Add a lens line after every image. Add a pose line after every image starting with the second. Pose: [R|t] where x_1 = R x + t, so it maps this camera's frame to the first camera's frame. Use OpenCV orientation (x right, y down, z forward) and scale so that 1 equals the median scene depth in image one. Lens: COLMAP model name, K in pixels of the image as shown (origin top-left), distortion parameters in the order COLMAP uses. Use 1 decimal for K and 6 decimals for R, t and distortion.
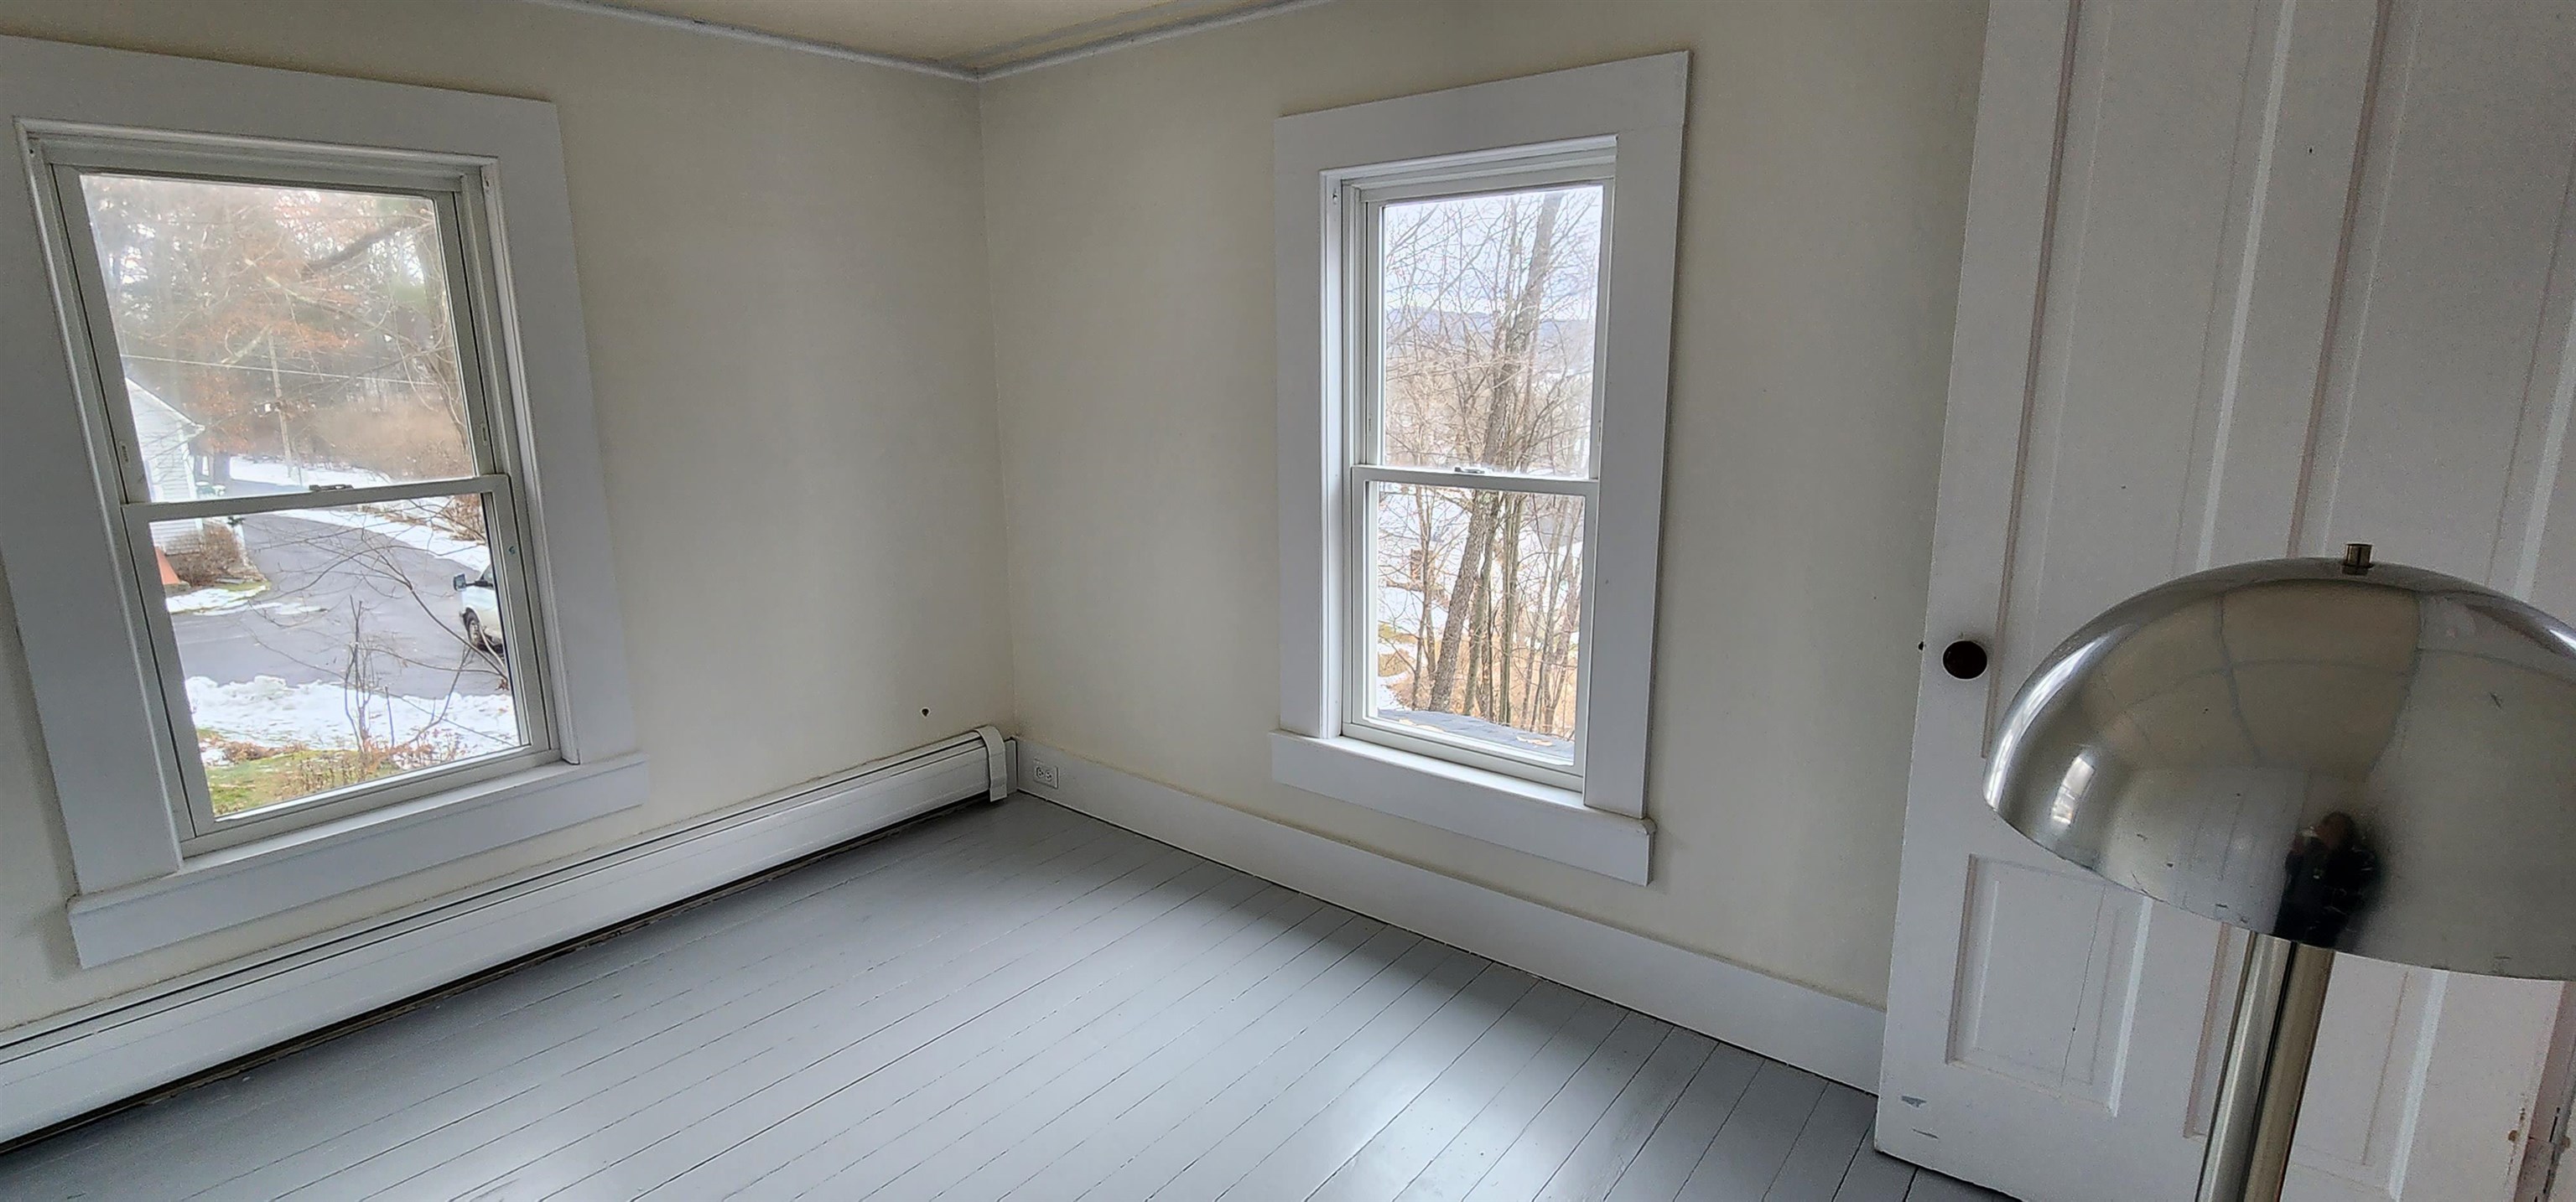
lens RADIAL K [[1193.6, 0, 1276.8], [0, 1193.6, 602.2], [0, 0, 1]] dist [0.005115, 0.001382]
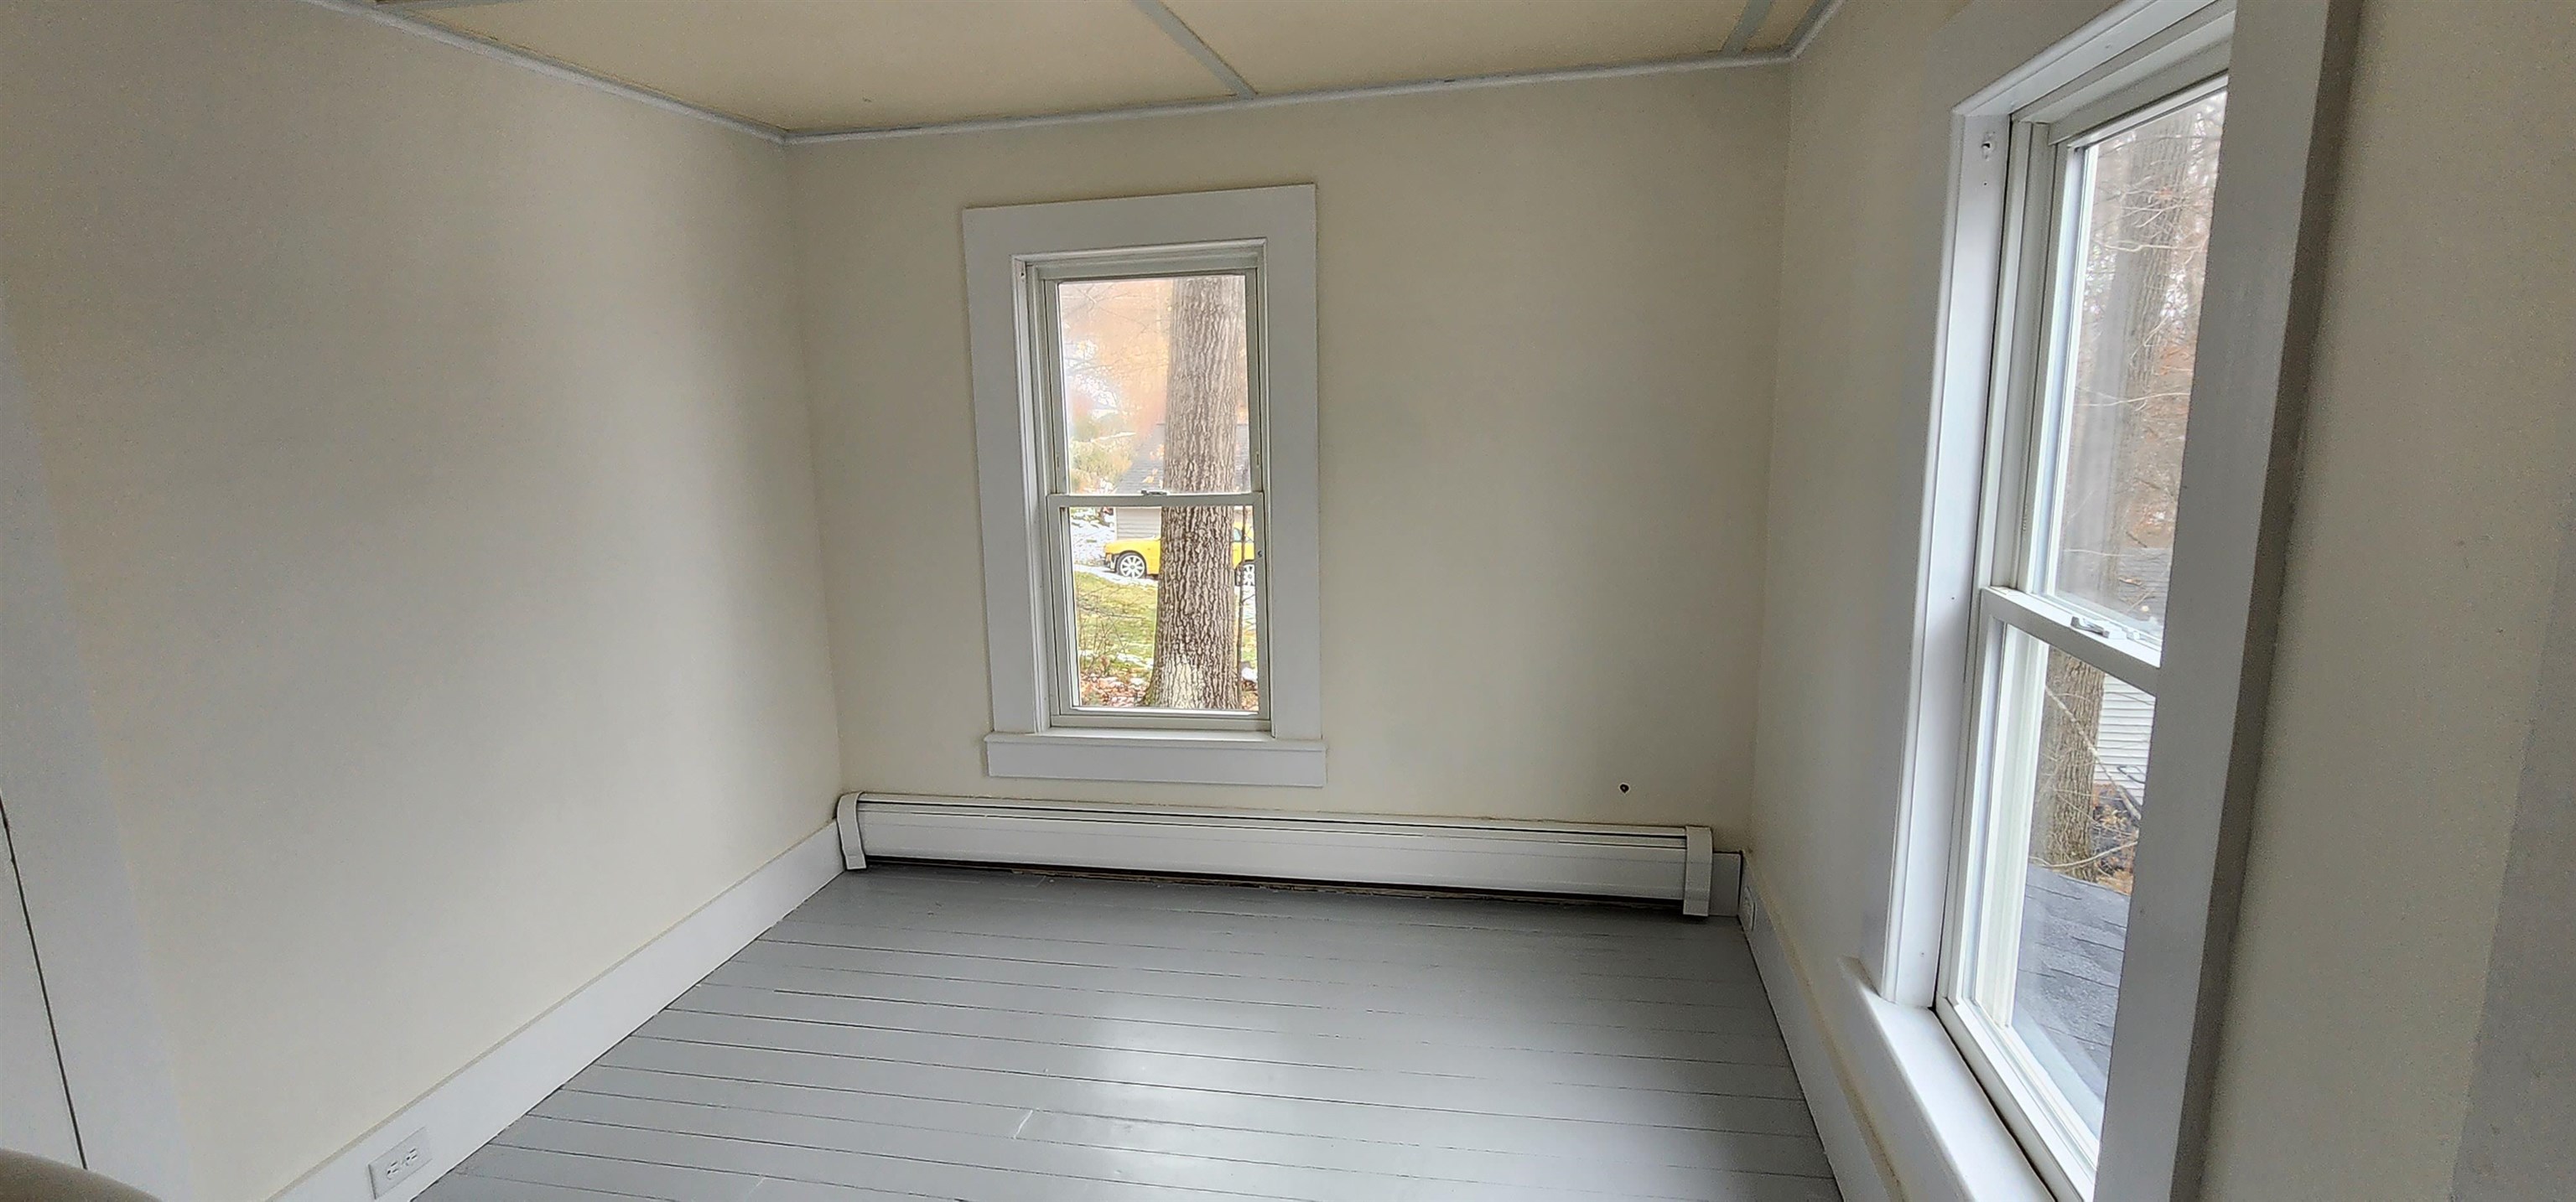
lens RADIAL K [[1193.6, 0, 1276.8], [0, 1193.6, 602.2], [0, 0, 1]] dist [0.005115, 0.001382]
pose [[0.474266, 0.173787, -0.863059, 0.419705], [-0.163654, 0.980640, 0.107532, -0.125215], [0.865037, 0.090244, 0.493525, 0.396081]]
